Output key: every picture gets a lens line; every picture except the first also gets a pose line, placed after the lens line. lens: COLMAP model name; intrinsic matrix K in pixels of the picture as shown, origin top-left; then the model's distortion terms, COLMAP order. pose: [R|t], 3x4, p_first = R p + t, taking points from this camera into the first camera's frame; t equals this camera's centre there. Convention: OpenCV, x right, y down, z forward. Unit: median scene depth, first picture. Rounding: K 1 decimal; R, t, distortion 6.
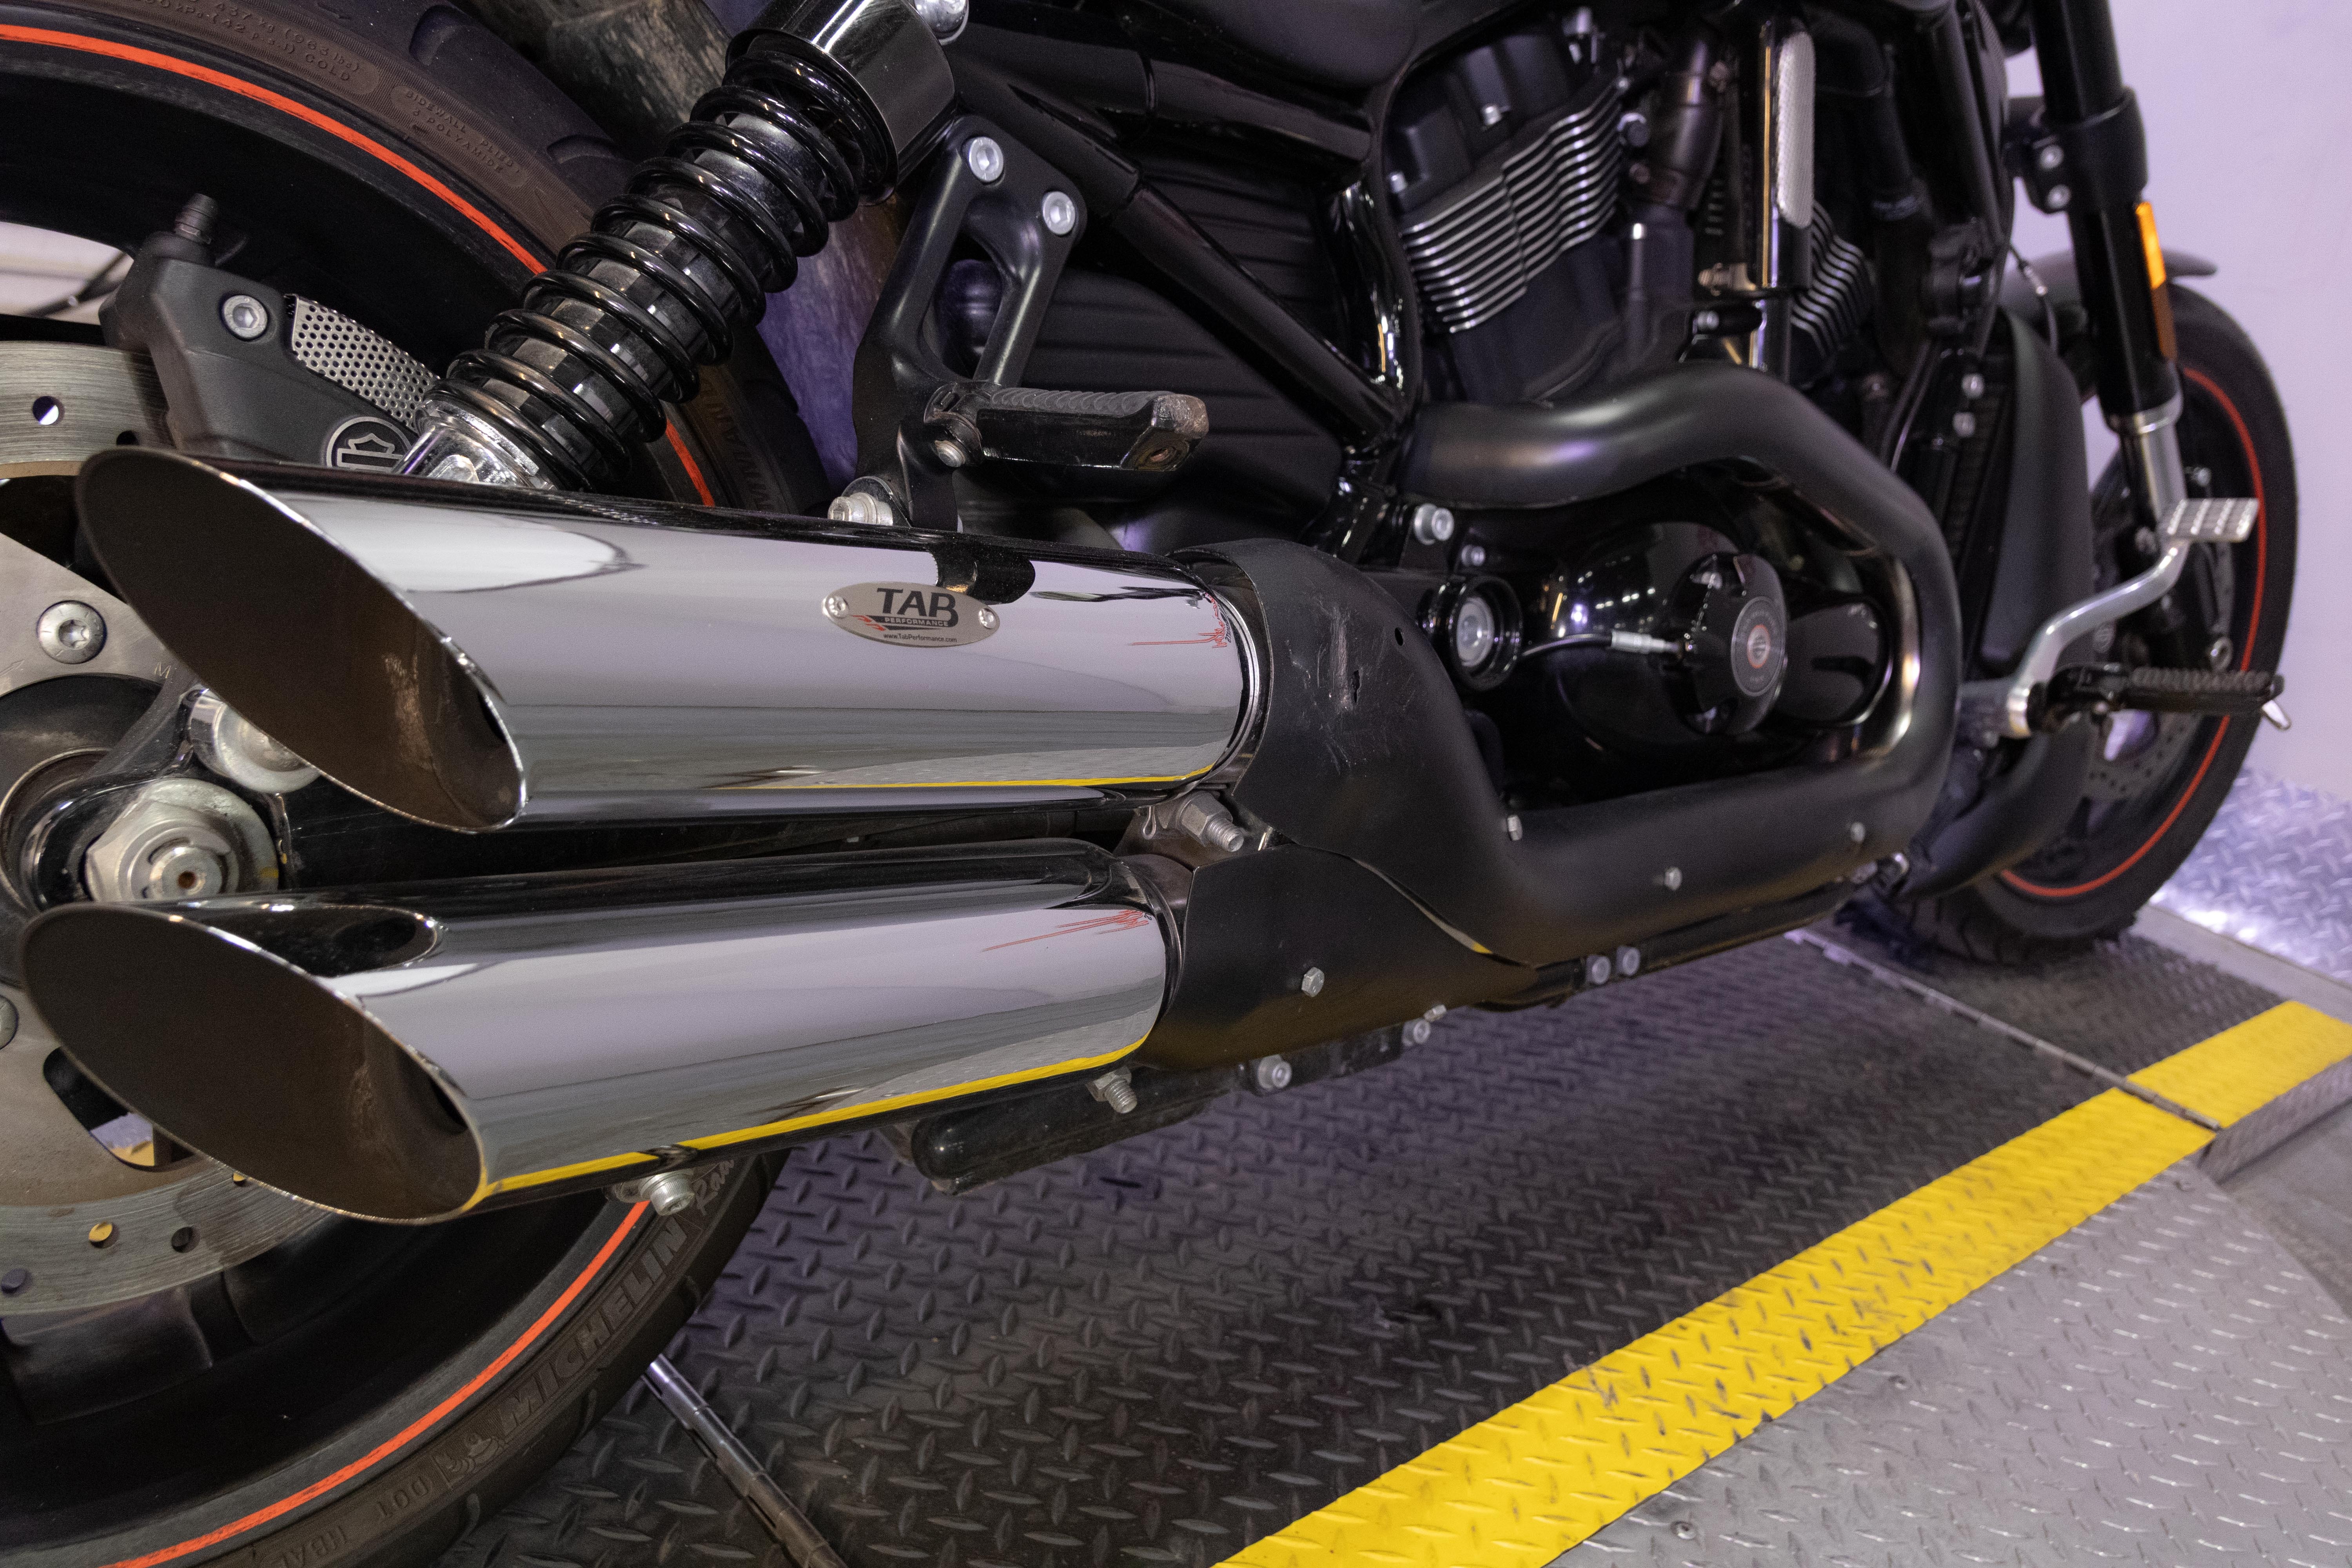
lens RADIAL K [[2031.0, 0, 1174.9], [0, 2031.0, 792.6], [0, 0, 1]] dist [0.021320, -0.013321]
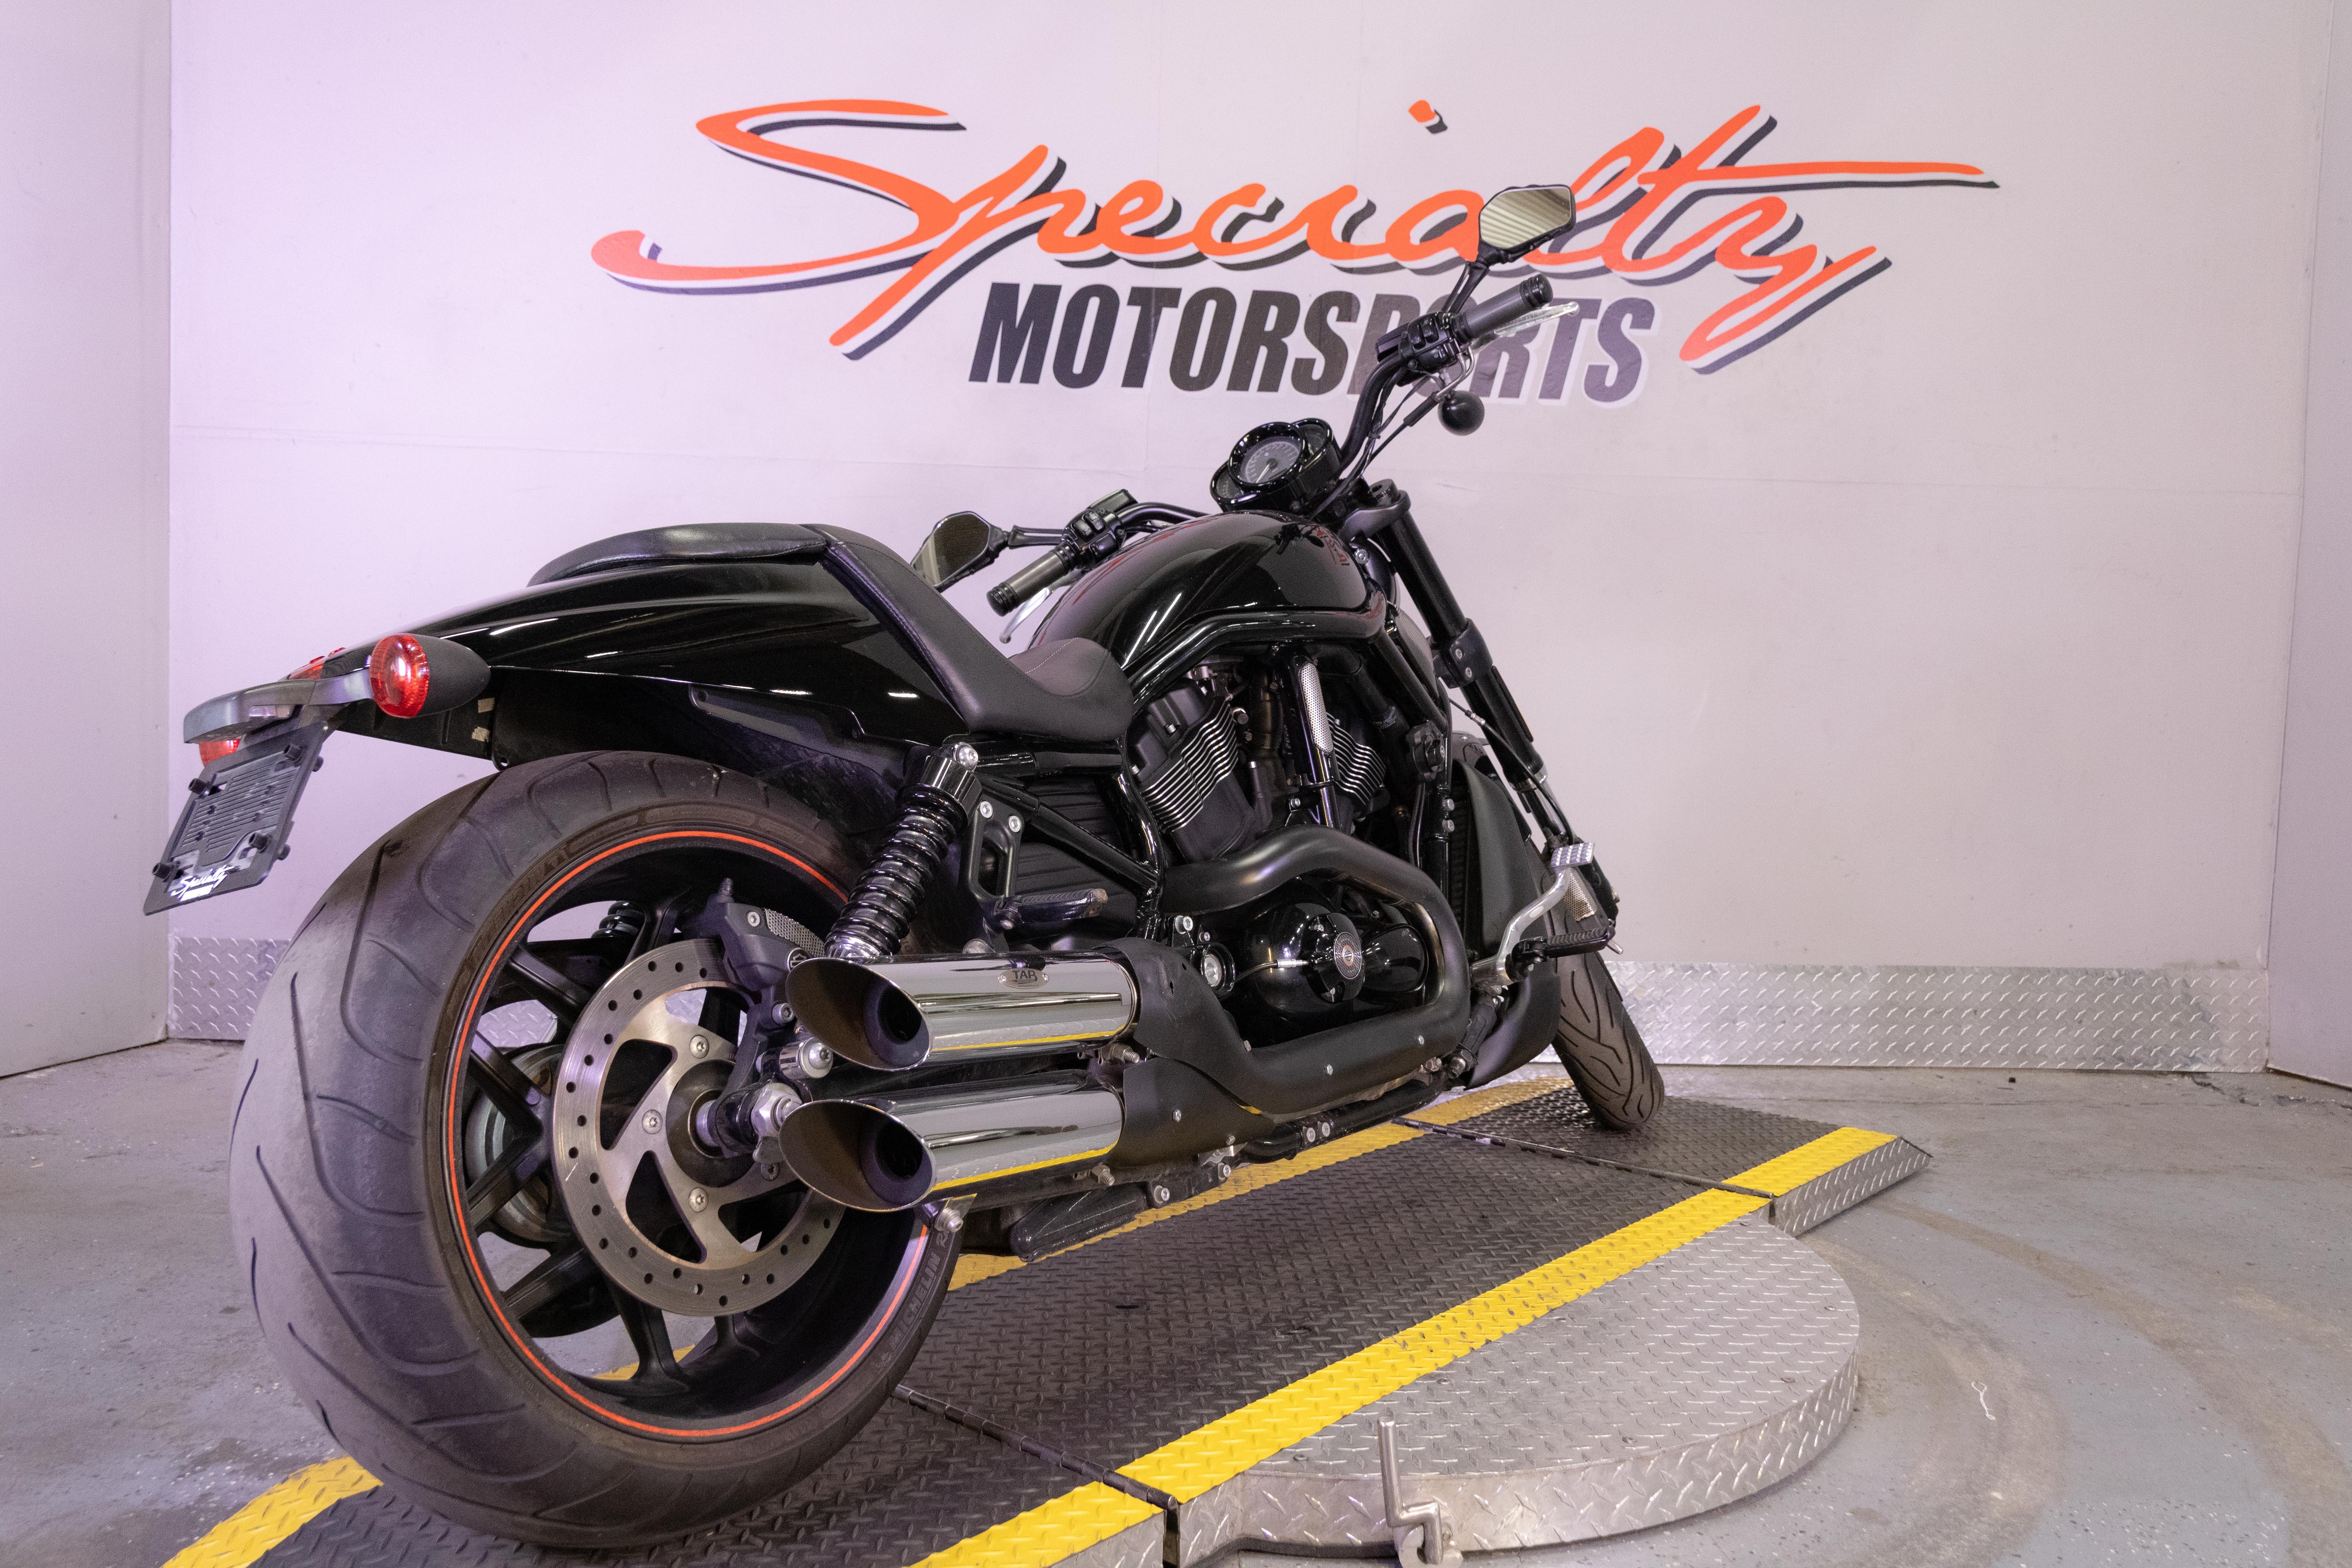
lens RADIAL K [[1887.6, 0, 1176.0], [0, 1887.6, 784.0], [0, 0, 1]] dist [0.051189, -0.066963]
pose [[0.974874, -0.164422, 0.150284, -0.151598], [0.194183, 0.957856, -0.211672, 0.141827], [-0.109147, 0.235536, 0.965717, -0.924934]]
